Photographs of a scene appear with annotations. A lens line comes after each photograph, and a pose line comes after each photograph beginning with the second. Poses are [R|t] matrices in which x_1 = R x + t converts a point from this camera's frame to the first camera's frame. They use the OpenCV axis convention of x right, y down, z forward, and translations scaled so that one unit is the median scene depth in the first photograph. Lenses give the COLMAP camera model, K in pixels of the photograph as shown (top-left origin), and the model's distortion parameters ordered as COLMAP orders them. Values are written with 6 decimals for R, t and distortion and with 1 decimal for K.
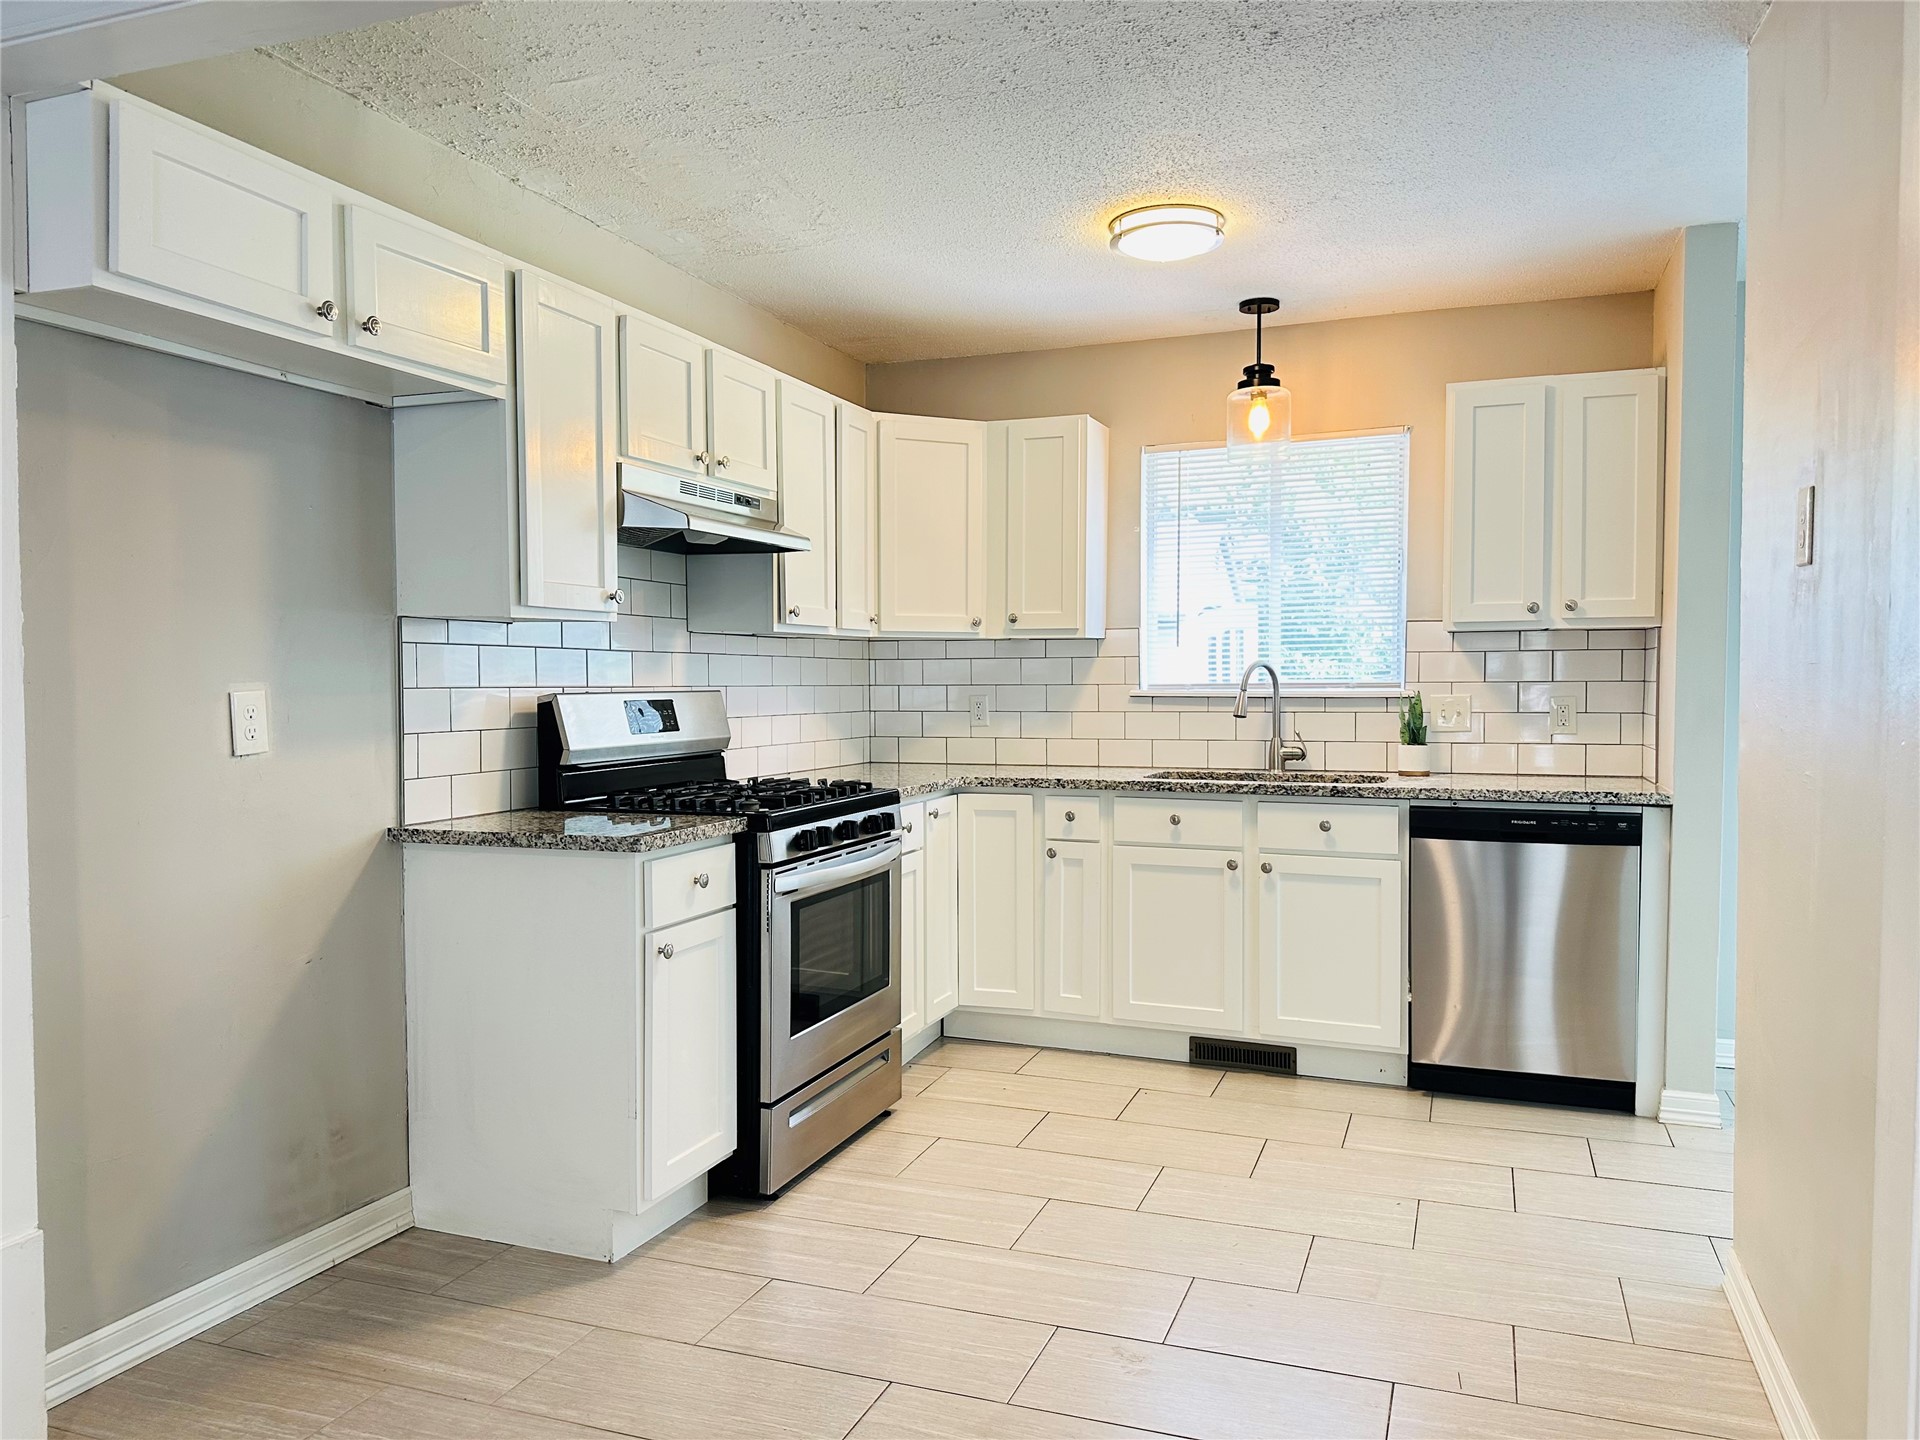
lens RADIAL K [[1379.0, 0, 960.0], [0, 1379.0, 720.0], [0, 0, 1]] dist [0.194022, -0.398119]
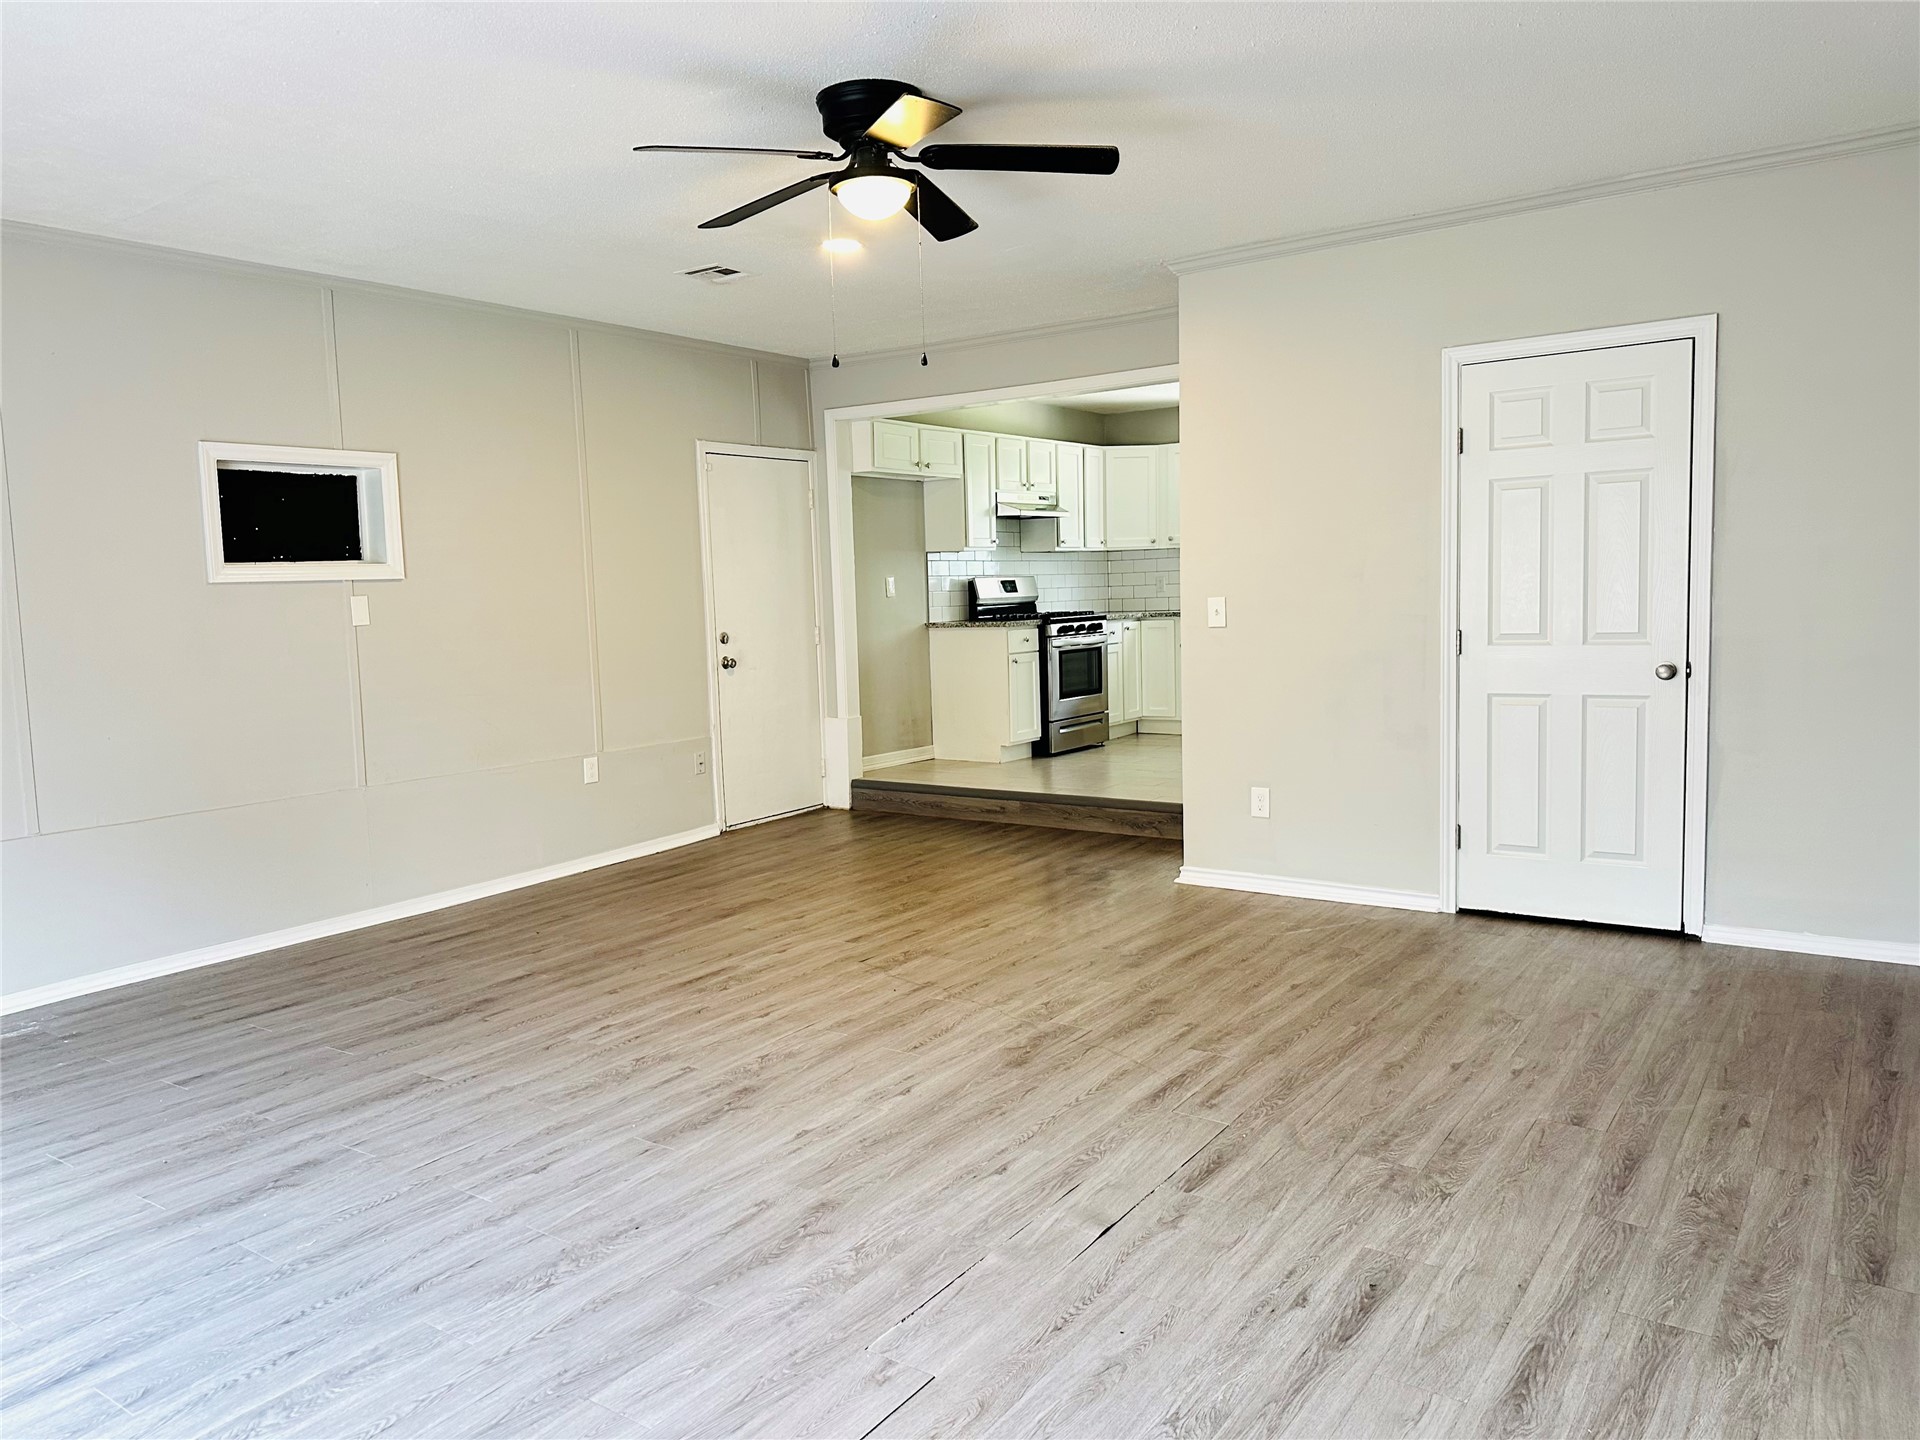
lens RADIAL K [[1379.0, 0, 960.0], [0, 1379.0, 720.0], [0, 0, 1]] dist [0.194022, -0.398119]
pose [[0.971655, -0.004079, -0.236368, 0.319706], [0.019968, 0.997694, 0.064867, 0.082882], [0.235559, -0.067748, 0.969496, -1.634643]]
